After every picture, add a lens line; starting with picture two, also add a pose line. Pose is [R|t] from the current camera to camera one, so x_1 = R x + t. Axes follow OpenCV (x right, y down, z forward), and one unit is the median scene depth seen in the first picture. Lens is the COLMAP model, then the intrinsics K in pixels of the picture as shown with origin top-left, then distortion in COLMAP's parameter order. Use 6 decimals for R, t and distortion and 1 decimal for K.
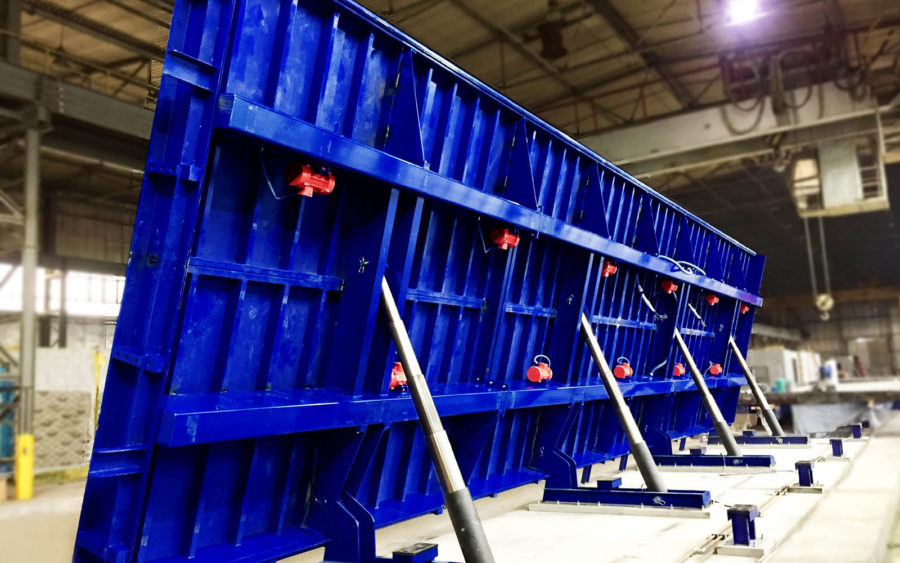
lens RADIAL K [[776.3, 0, 448.9], [0, 776.3, 296.0], [0, 0, 1]] dist [0.063612, -0.002373]
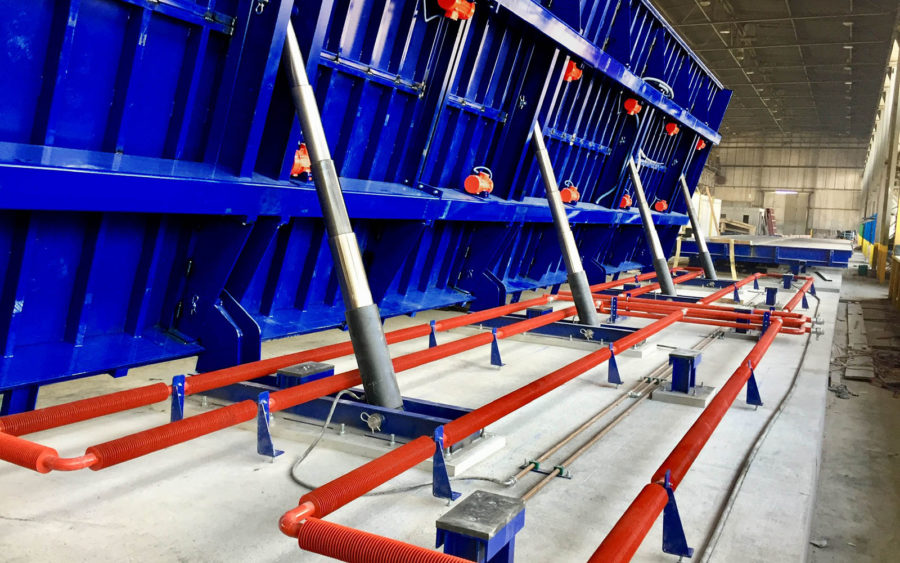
lens RADIAL K [[776.3, 0, 448.9], [0, 776.3, 296.0], [0, 0, 1]] dist [0.063612, -0.002373]
pose [[0.991558, 0.093113, 0.090236, 0.015658], [-0.111358, 0.968030, 0.224759, 0.027200], [-0.066423, -0.232910, 0.970227, 0.121355]]
